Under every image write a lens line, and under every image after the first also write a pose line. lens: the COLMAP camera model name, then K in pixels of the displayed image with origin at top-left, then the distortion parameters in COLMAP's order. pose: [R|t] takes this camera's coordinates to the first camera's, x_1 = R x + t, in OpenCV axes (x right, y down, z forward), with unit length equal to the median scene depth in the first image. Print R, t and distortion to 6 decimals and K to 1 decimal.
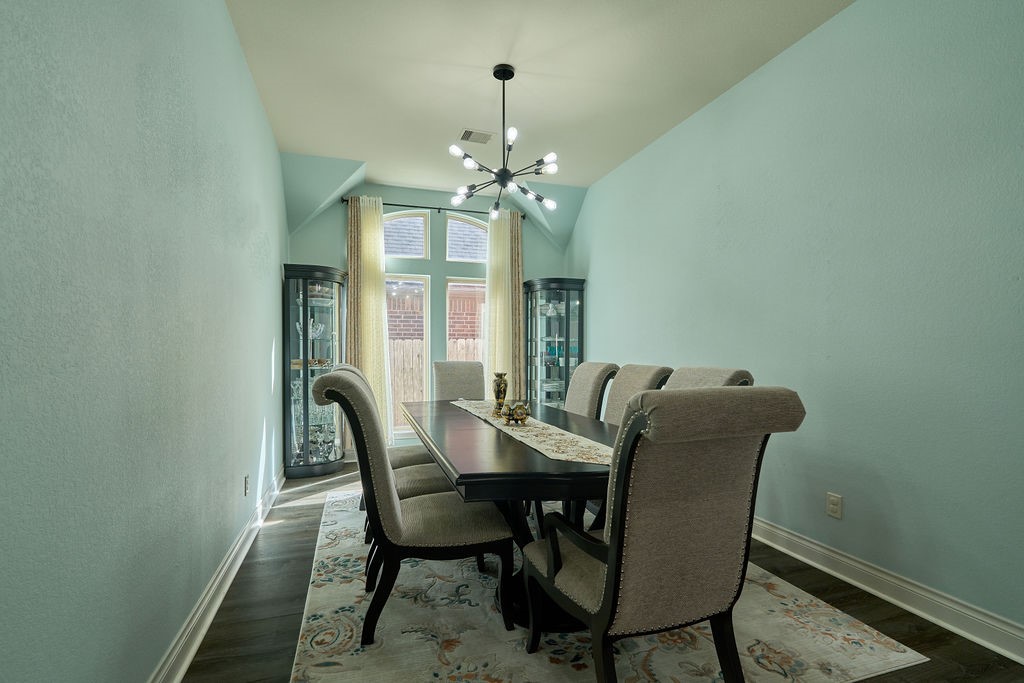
lens RADIAL K [[468.1, 0, 508.1], [0, 468.1, 361.4], [0, 0, 1]] dist [-0.049075, -0.000003]
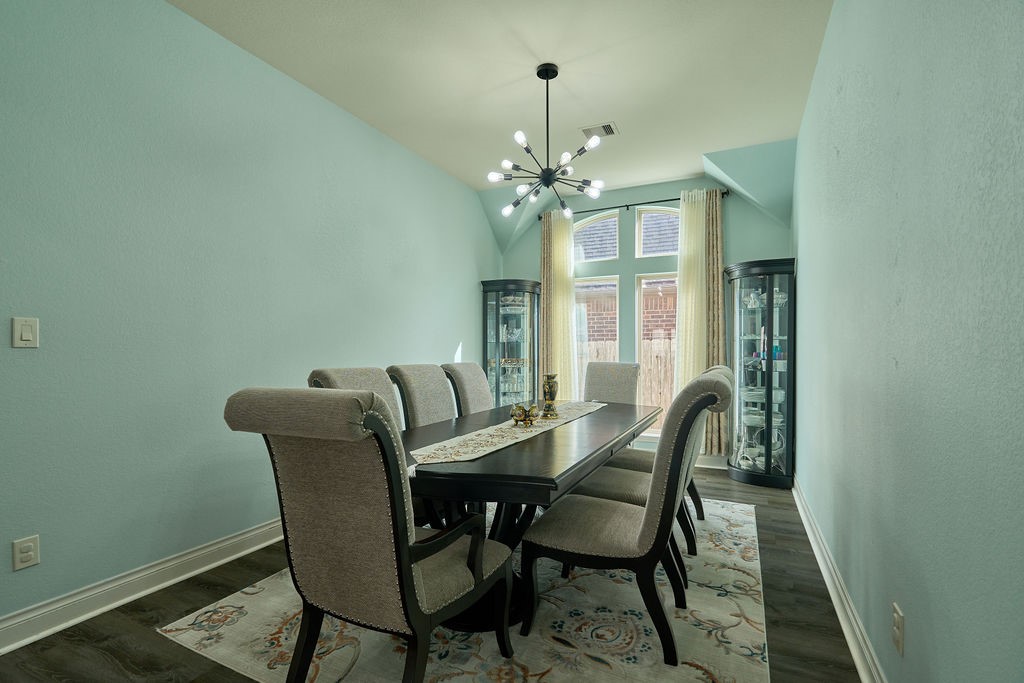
lens RADIAL K [[472.3, 0, 512.0], [0, 472.3, 341.5], [0, 0, 1]] dist [-0.001880, -0.000158]
pose [[0.719026, -0.018373, -0.694740, 0.357716], [-0.013638, 0.999085, -0.040537, -0.001425], [0.694849, 0.038623, 0.718117, 0.133114]]
